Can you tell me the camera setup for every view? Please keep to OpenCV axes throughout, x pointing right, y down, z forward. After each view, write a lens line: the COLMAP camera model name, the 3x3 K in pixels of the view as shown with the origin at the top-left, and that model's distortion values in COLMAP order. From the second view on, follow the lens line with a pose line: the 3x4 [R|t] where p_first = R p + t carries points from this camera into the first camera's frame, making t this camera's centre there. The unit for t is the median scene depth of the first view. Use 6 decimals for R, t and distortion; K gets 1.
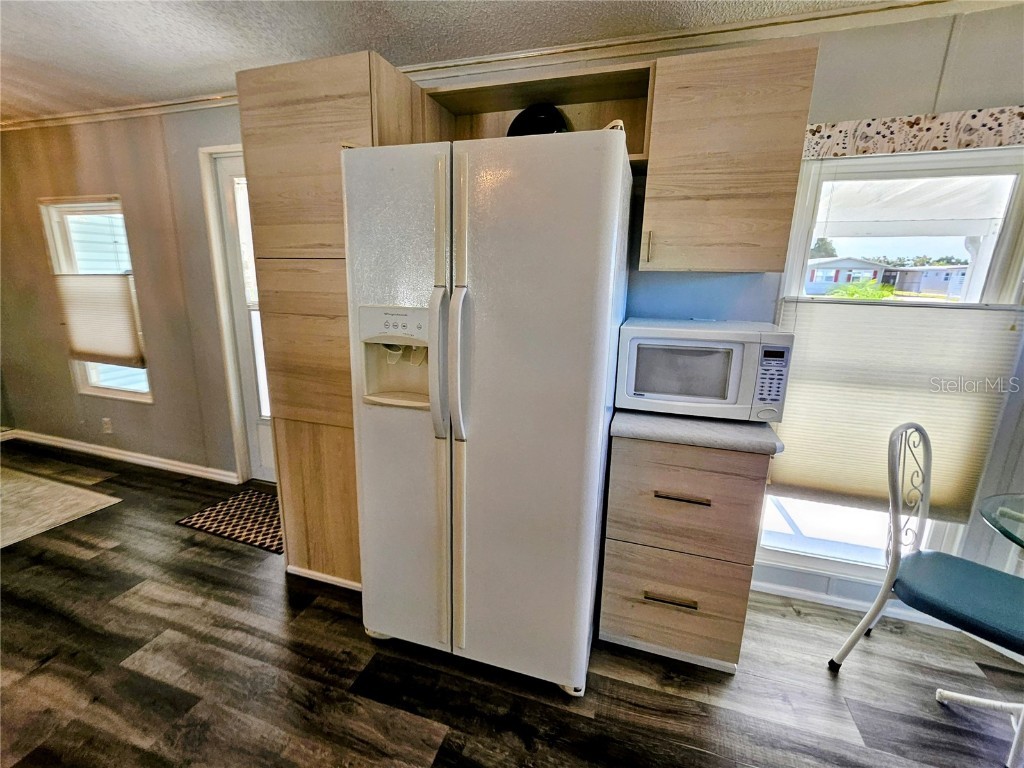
lens RADIAL K [[446.2, 0, 512.0], [0, 446.2, 384.0], [0, 0, 1]] dist [-0.000249, -0.000118]
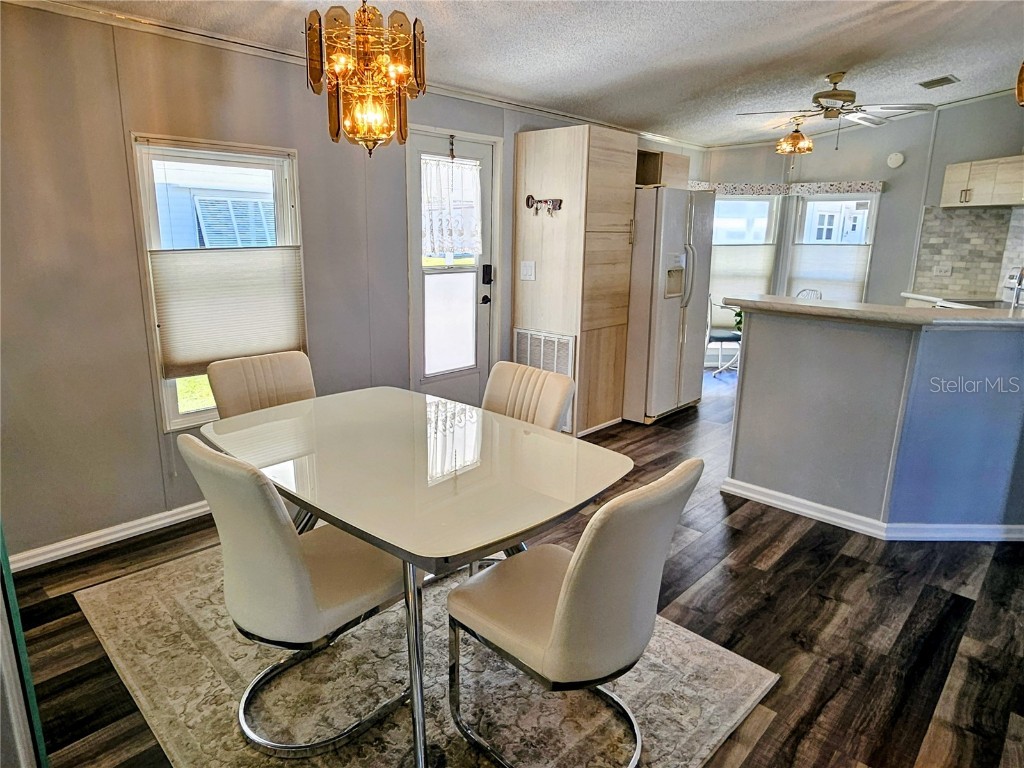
lens RADIAL K [[648.9, 0, 496.8], [0, 648.9, 387.1], [0, 0, 1]] dist [-0.007720, -0.000573]
pose [[0.418000, -0.230552, 0.878704, -3.036241], [0.206380, 0.966069, 0.155300, -0.173625], [-0.884694, 0.116431, 0.451398, 0.283272]]
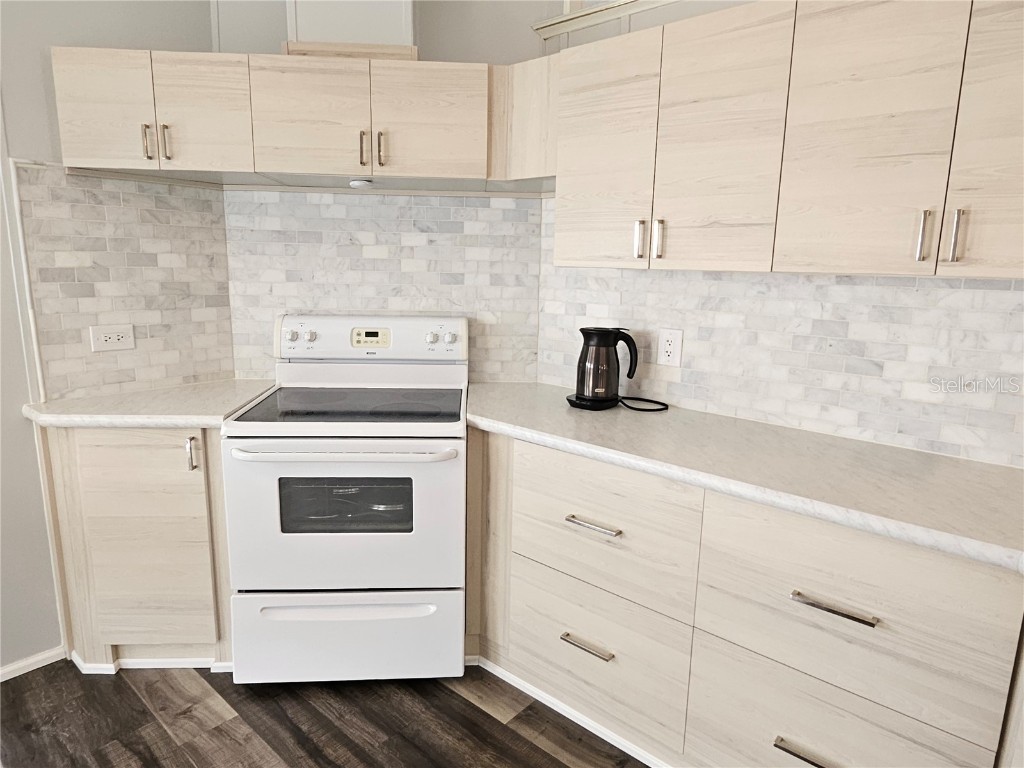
lens RADIAL K [[618.2, 0, 508.7], [0, 618.2, 379.3], [0, 0, 1]] dist [0.001300, -0.001173]
pose [[-0.922891, -0.105067, 0.370449, -0.175089], [0.054468, 0.916760, 0.395707, -0.128262], [-0.381189, 0.385372, -0.840347, 0.450944]]
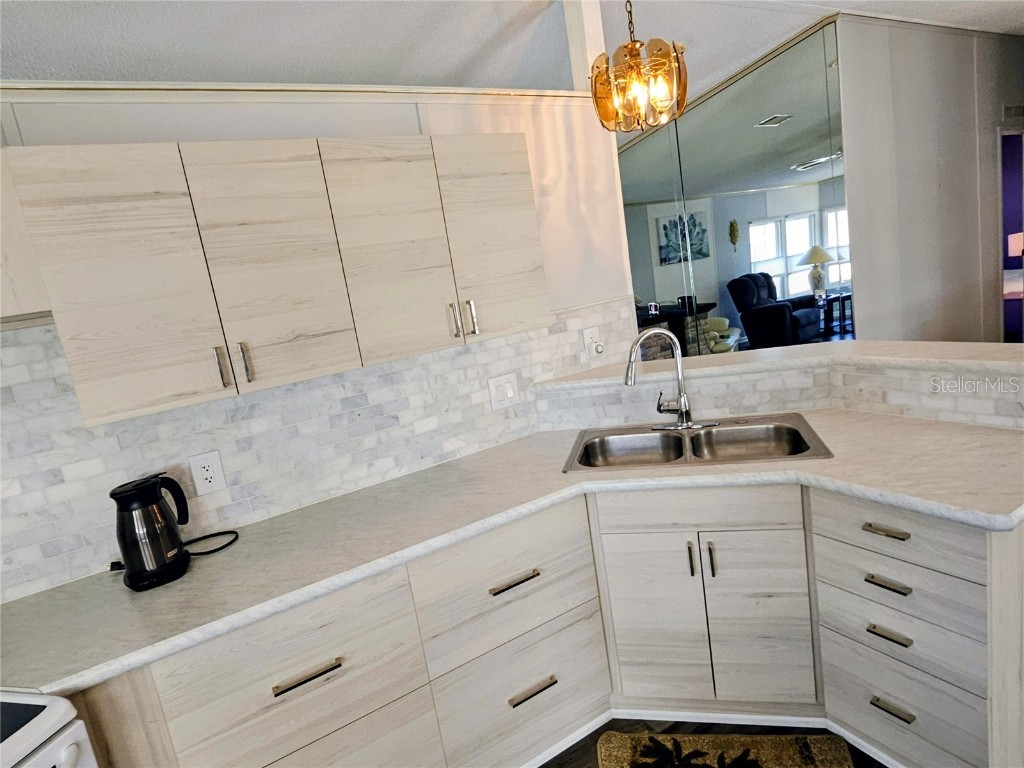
lens RADIAL K [[584.4, 0, 510.6], [0, 584.4, 379.4], [0, 0, 1]] dist [0.001168, 0.000512]
pose [[-0.648867, 0.220198, -0.728344, 0.374791], [-0.031866, 0.948507, 0.315148, -0.195216], [0.760234, 0.227698, -0.608439, 0.292652]]
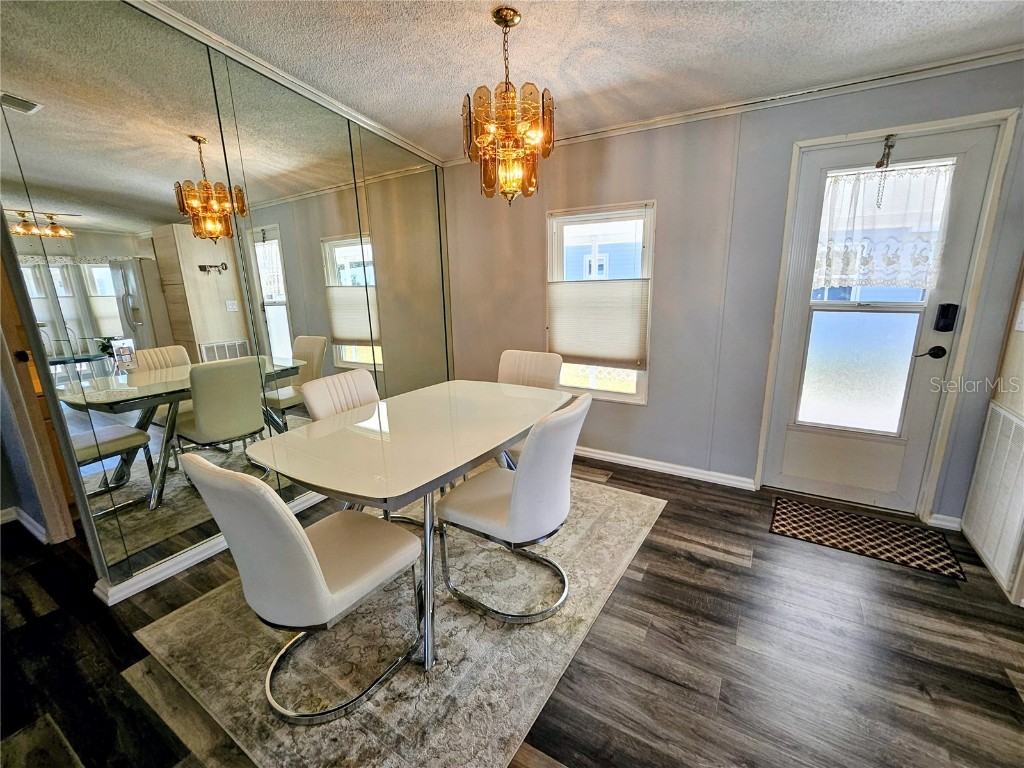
lens RADIAL K [[442.4, 0, 505.3], [0, 442.4, 380.8], [0, 0, 1]] dist [-0.001055, -0.000196]
pose [[0.971941, 0.009319, -0.235038, -1.567425], [-0.007319, 0.999929, 0.009380, -0.031795], [0.235109, -0.007396, 0.971941, -0.100123]]
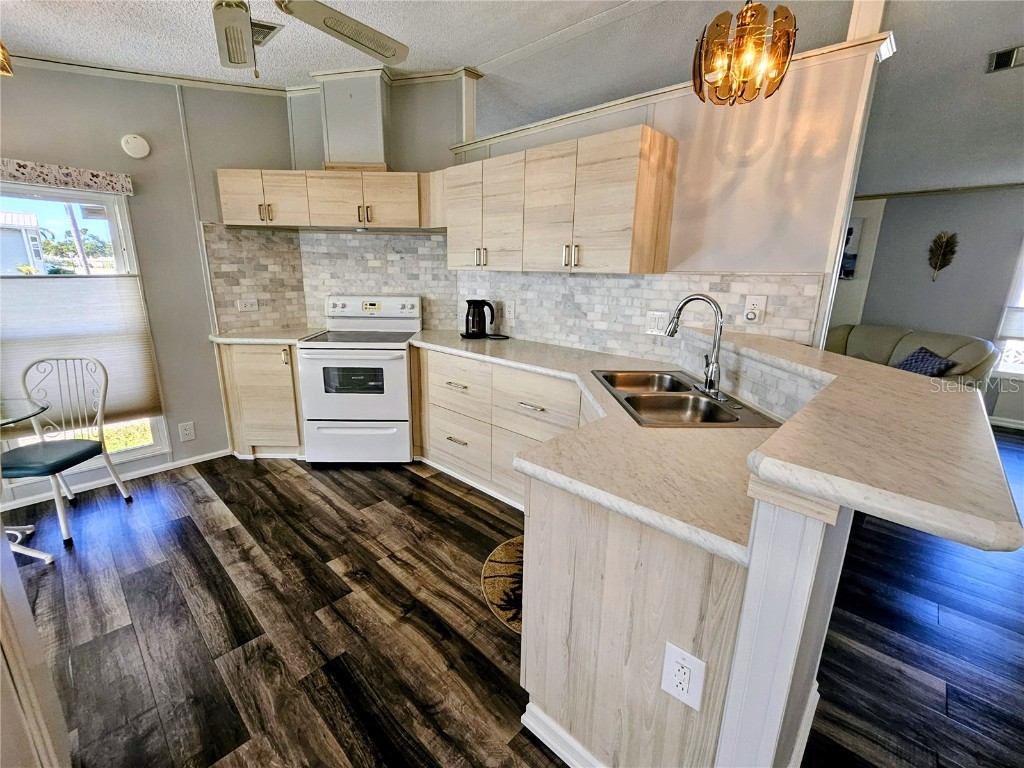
lens RADIAL K [[442.4, 0, 505.3], [0, 442.4, 380.8], [0, 0, 1]] dist [-0.001055, -0.000196]
pose [[-0.904224, -0.132312, 0.406045, -0.773585], [0.069547, 0.892480, 0.445694, -0.233110], [-0.421358, 0.431246, -0.797800, 0.860748]]
